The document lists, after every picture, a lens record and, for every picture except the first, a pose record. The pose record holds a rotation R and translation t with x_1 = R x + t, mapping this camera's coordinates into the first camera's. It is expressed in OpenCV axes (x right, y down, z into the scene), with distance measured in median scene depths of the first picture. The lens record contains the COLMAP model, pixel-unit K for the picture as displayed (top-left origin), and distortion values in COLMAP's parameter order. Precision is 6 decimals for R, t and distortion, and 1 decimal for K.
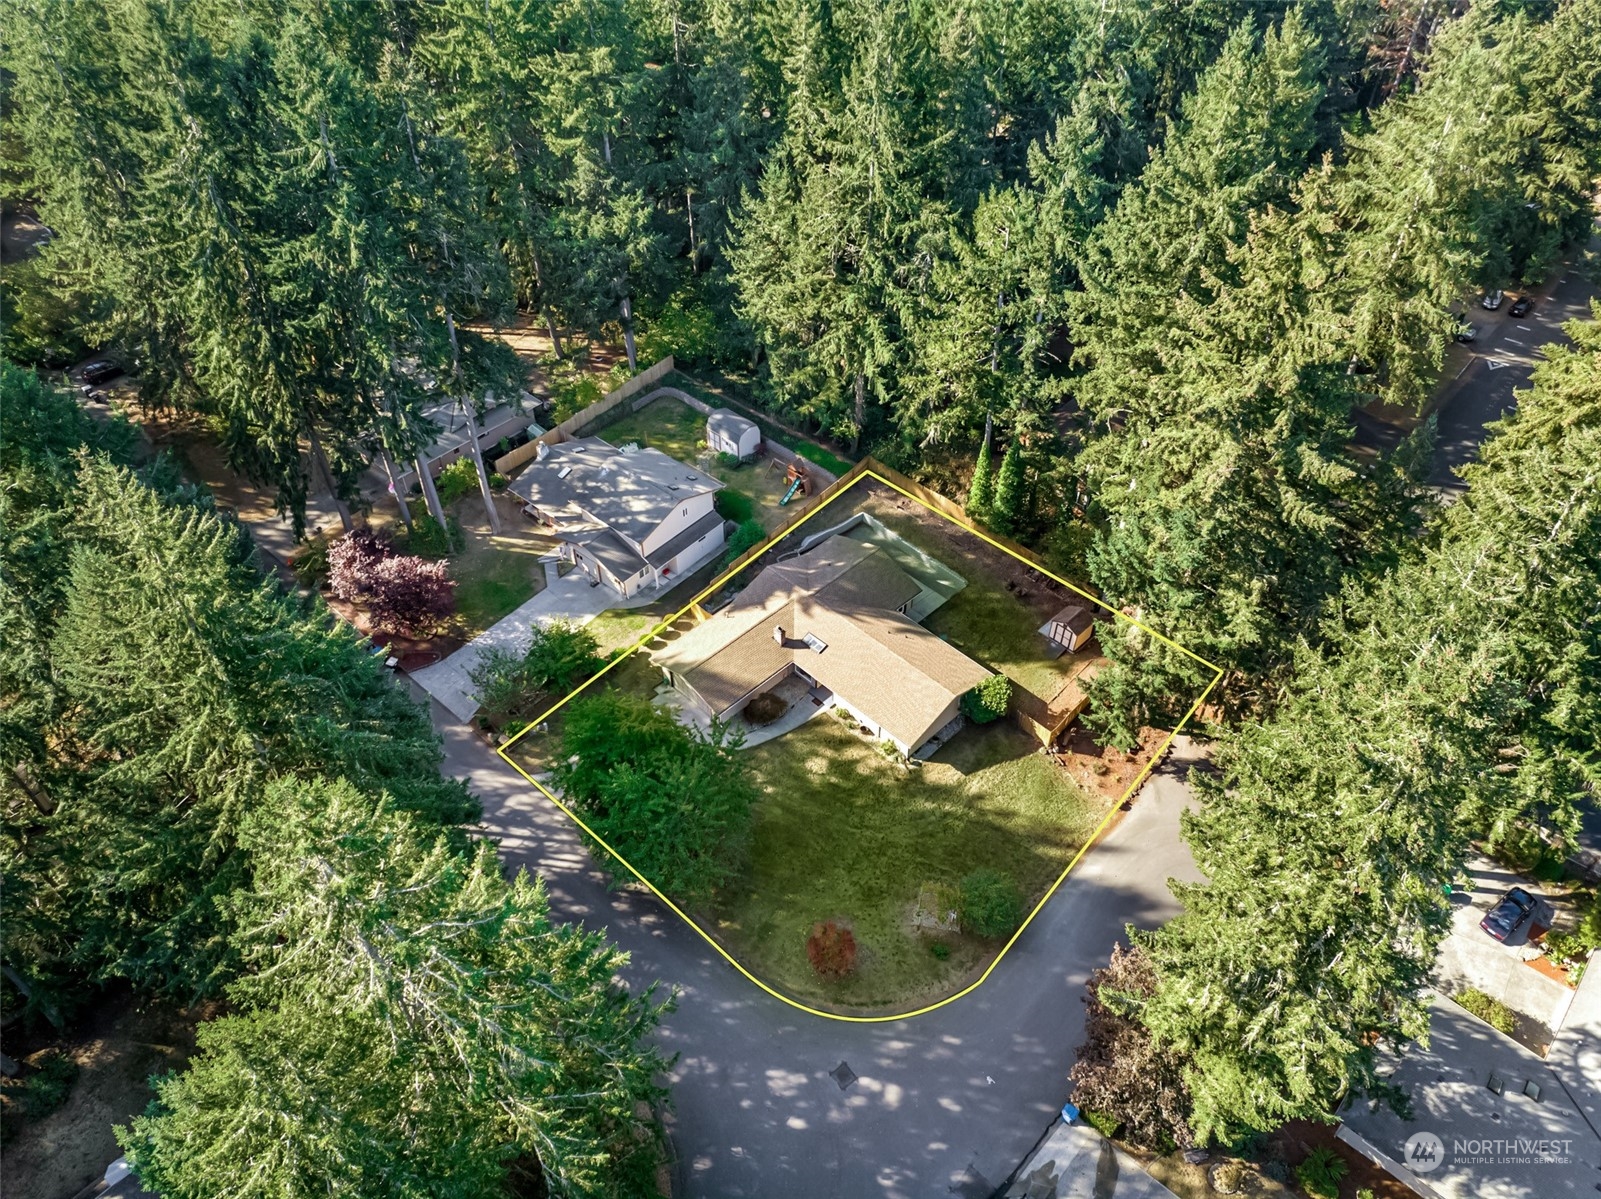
lens RADIAL K [[1126.7, 0, 800.5], [0, 1126.7, 599.5], [0, 0, 1]] dist [-0.000453, -0.000957]
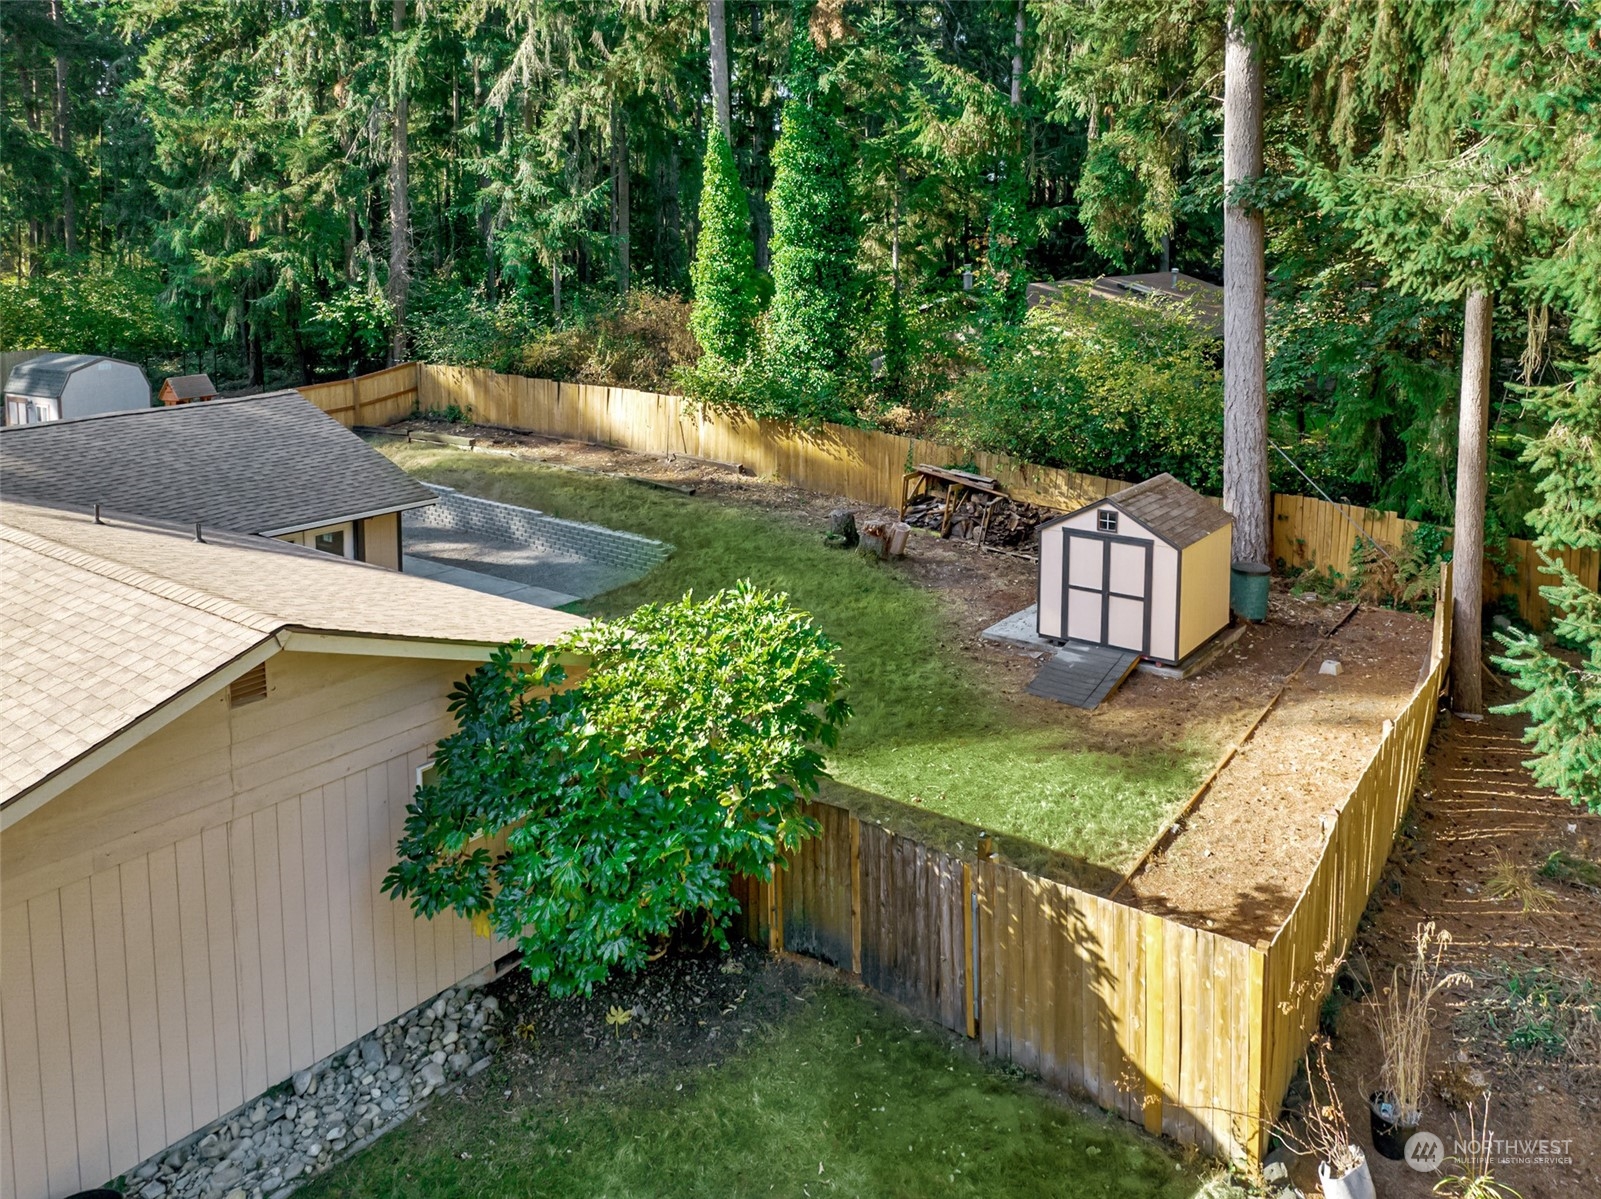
lens RADIAL K [[1213.5, 0, 811.8], [0, 1213.5, 371.0], [0, 0, 1]] dist [-0.232592, 0.544772]
pose [[0.993590, -0.025518, 0.110123, 0.168724], [0.088905, 0.778069, -0.621855, 0.134811], [-0.069815, 0.627660, 0.775351, 0.864046]]
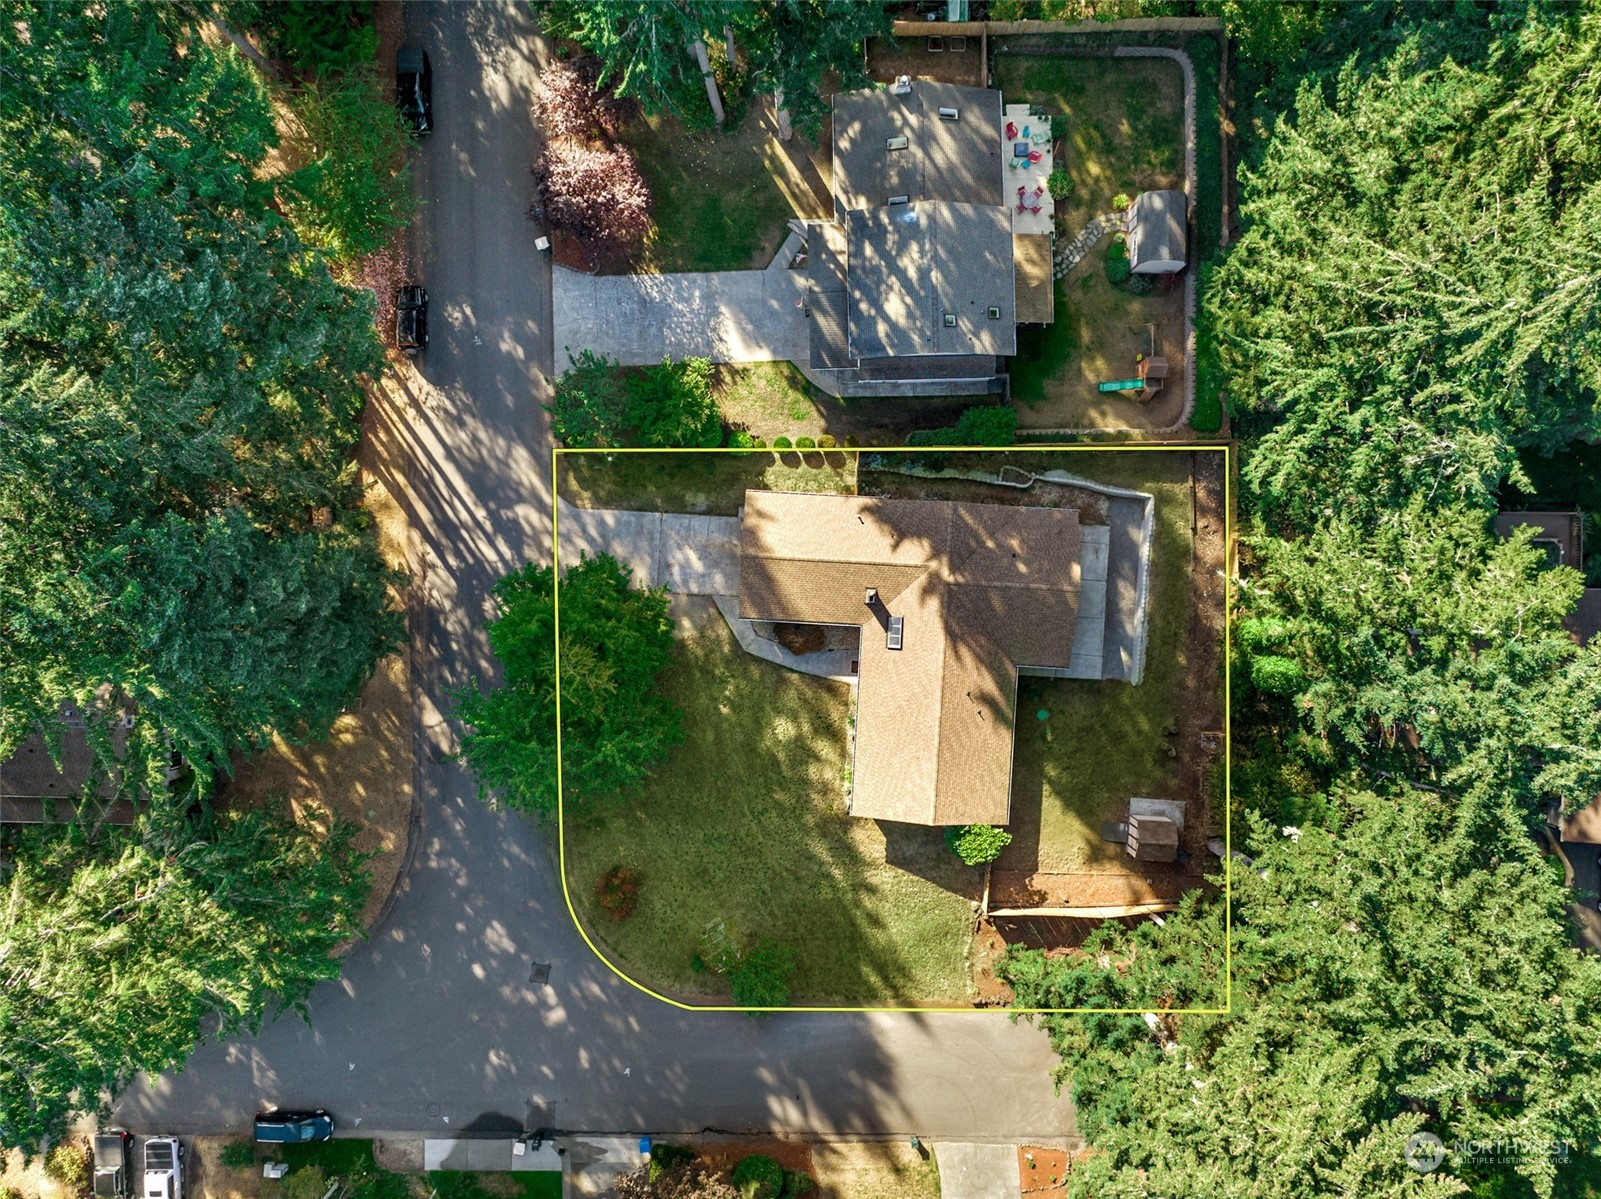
lens RADIAL K [[1124.3, 0, 800.5], [0, 1124.3, 599.5], [0, 0, 1]] dist [-0.021519, -0.024558]
pose [[0.666053, 0.745846, 0.009315, -0.058140], [-0.519310, 0.454716, 0.723568, -0.522535], [0.535434, -0.486772, 0.690191, 0.433753]]
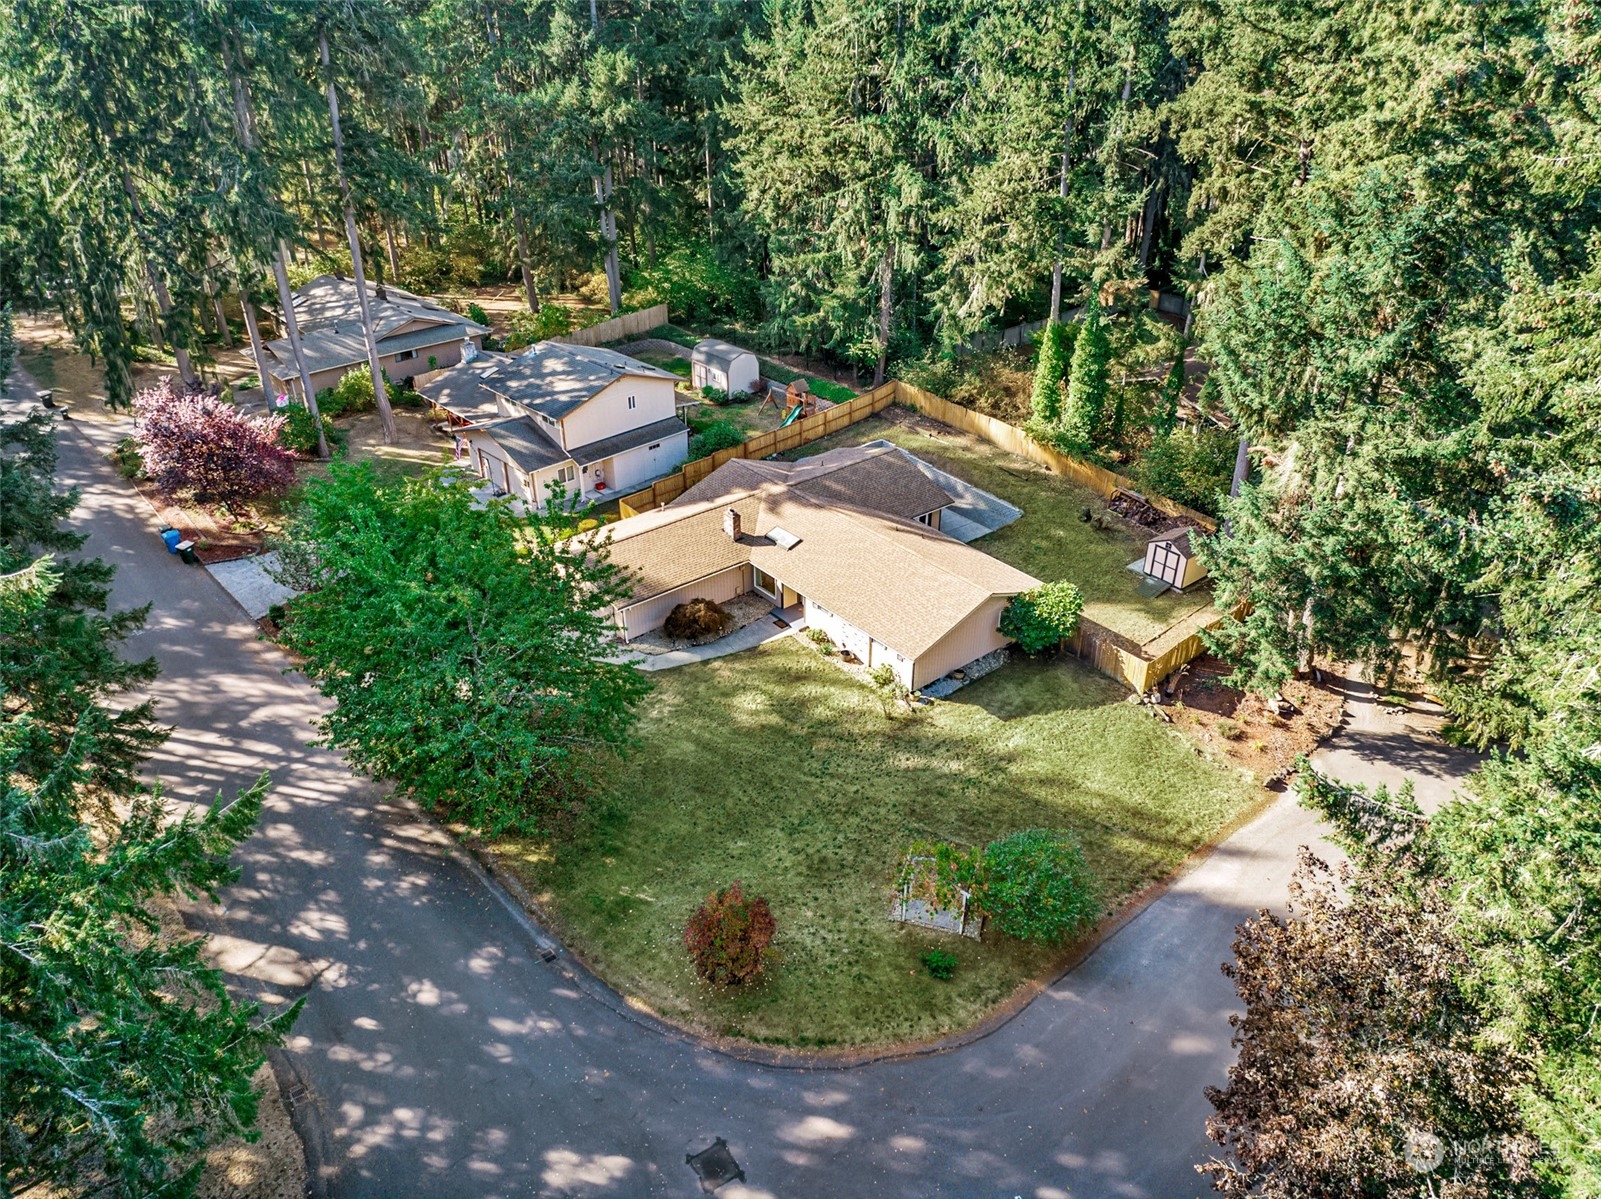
lens RADIAL K [[1124.3, 0, 800.5], [0, 1124.3, 599.5], [0, 0, 1]] dist [-0.021519, -0.024558]
pose [[0.995474, 0.048591, -0.081672, 0.079601], [-0.066306, 0.970784, -0.230611, 0.229708], [0.068080, 0.234983, 0.969612, 0.374501]]
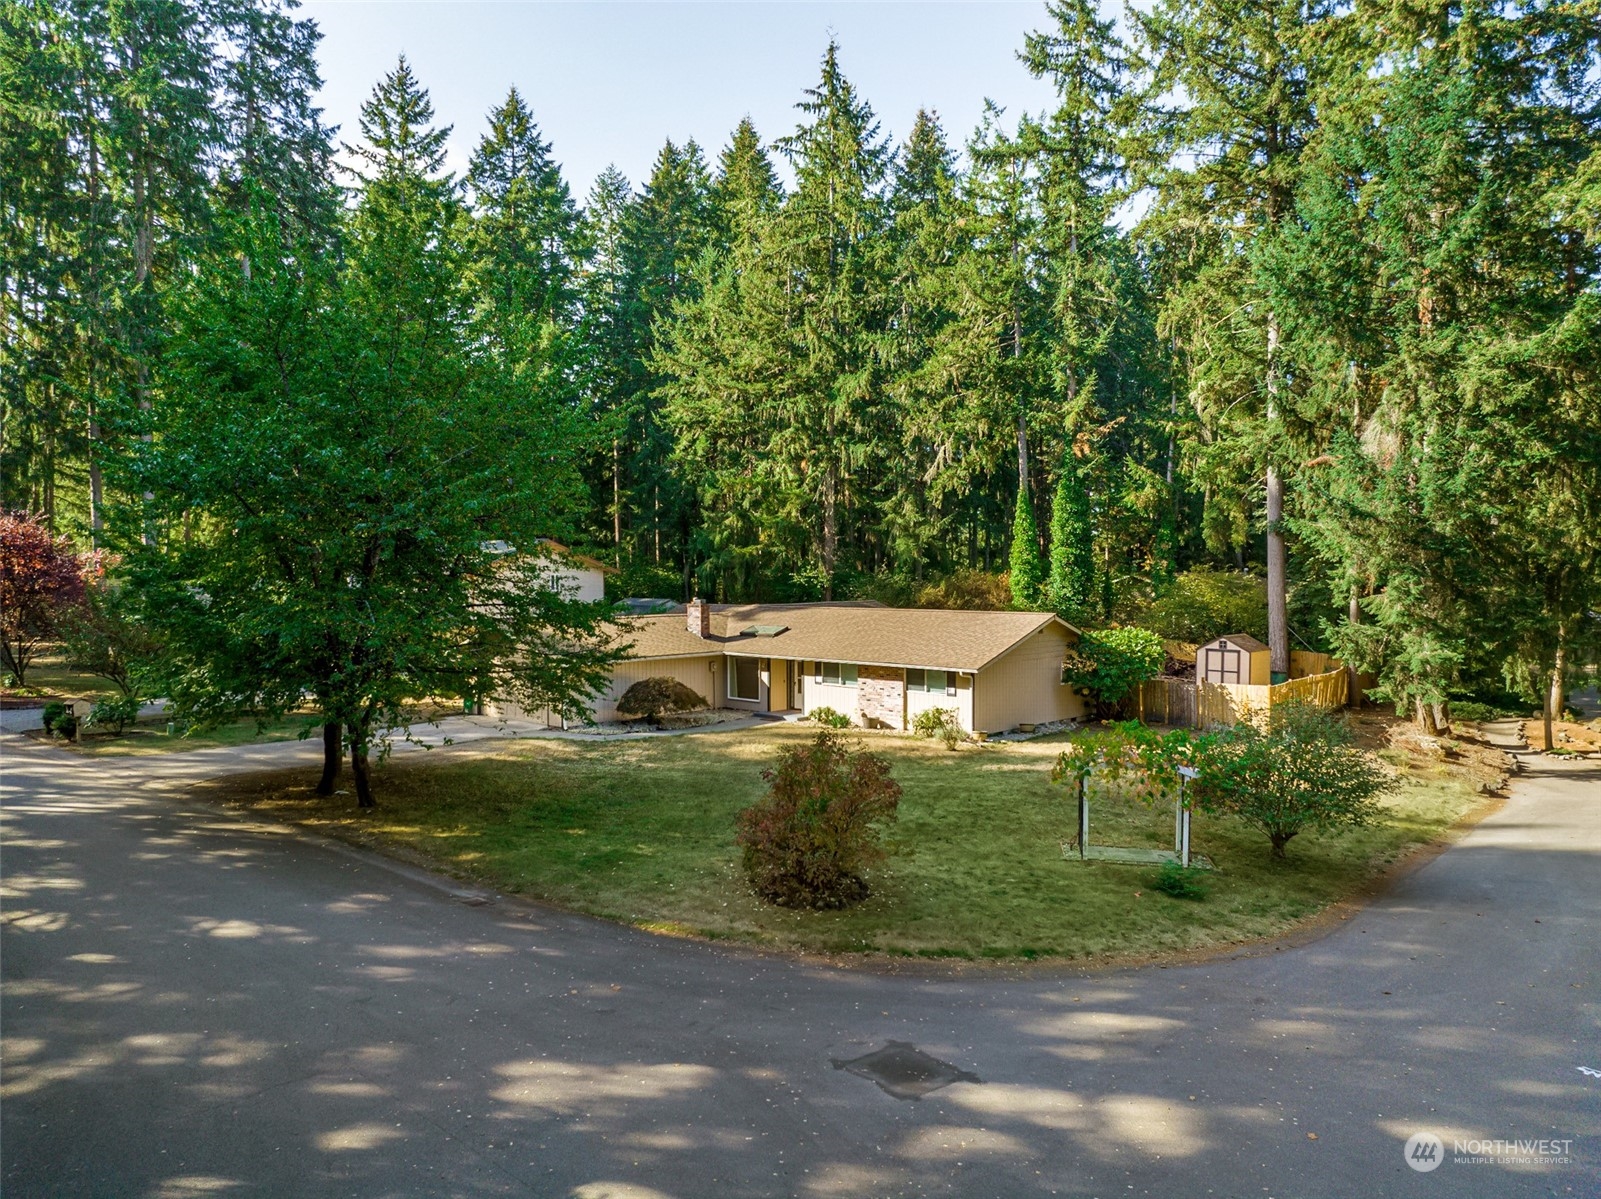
lens RADIAL K [[1124.3, 0, 800.5], [0, 1124.3, 599.5], [0, 0, 1]] dist [-0.021519, -0.024558]
pose [[0.999292, -0.005495, 0.037211, 0.009721], [0.029202, 0.736868, -0.675405, 0.387308], [-0.023709, 0.676014, 0.736507, 0.616446]]
